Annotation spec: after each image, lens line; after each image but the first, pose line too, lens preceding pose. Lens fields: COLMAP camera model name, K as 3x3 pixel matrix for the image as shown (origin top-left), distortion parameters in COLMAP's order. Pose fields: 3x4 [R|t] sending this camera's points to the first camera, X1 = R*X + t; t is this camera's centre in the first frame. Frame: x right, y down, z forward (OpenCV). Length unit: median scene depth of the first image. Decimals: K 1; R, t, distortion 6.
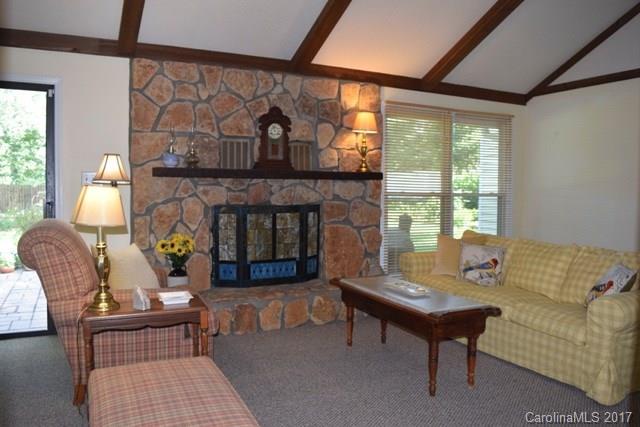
lens RADIAL K [[501.5, 0, 320.0], [0, 501.5, 213.5], [0, 0, 1]] dist [-0.103383, 0.036178]
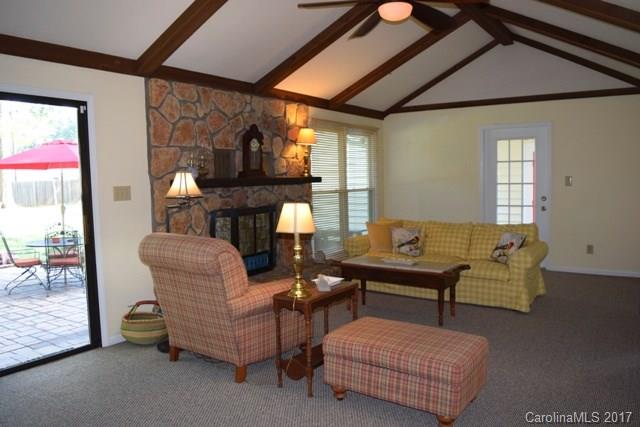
lens RADIAL K [[501.5, 0, 320.0], [0, 501.5, 213.5], [0, 0, 1]] dist [-0.103383, 0.036178]
pose [[0.868520, -0.063148, 0.491615, -0.555077], [0.052690, 0.997994, 0.035105, -0.037061], [-0.492846, -0.004586, 0.870105, -0.107598]]
